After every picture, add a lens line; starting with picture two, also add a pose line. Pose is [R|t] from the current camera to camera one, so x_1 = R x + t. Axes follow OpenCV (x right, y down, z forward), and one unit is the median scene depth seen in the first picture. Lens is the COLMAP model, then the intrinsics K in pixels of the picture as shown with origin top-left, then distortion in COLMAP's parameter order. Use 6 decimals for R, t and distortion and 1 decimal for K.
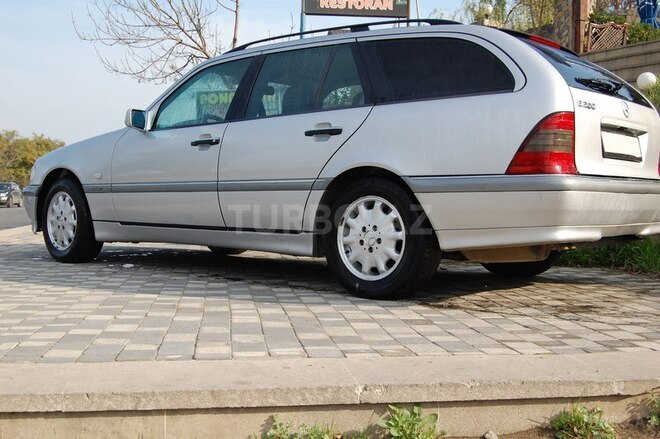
lens RADIAL K [[841.7, 0, 330.0], [0, 841.7, 219.5], [0, 0, 1]] dist [-0.024040, -0.030947]
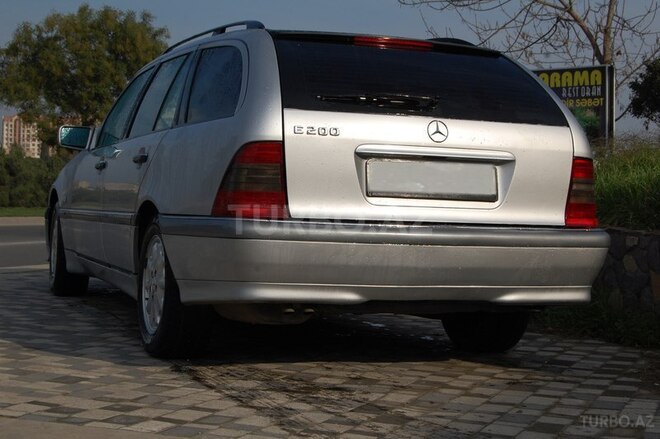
lens RADIAL K [[1214.0, 0, 330.0], [0, 1214.0, 219.5], [0, 0, 1]] dist [0.016154, 0.028750]
pose [[0.895980, 0.030880, -0.443020, 0.264401], [-0.039441, 0.999171, -0.010123, -0.013421], [0.442340, 0.026544, 0.896455, -0.005098]]
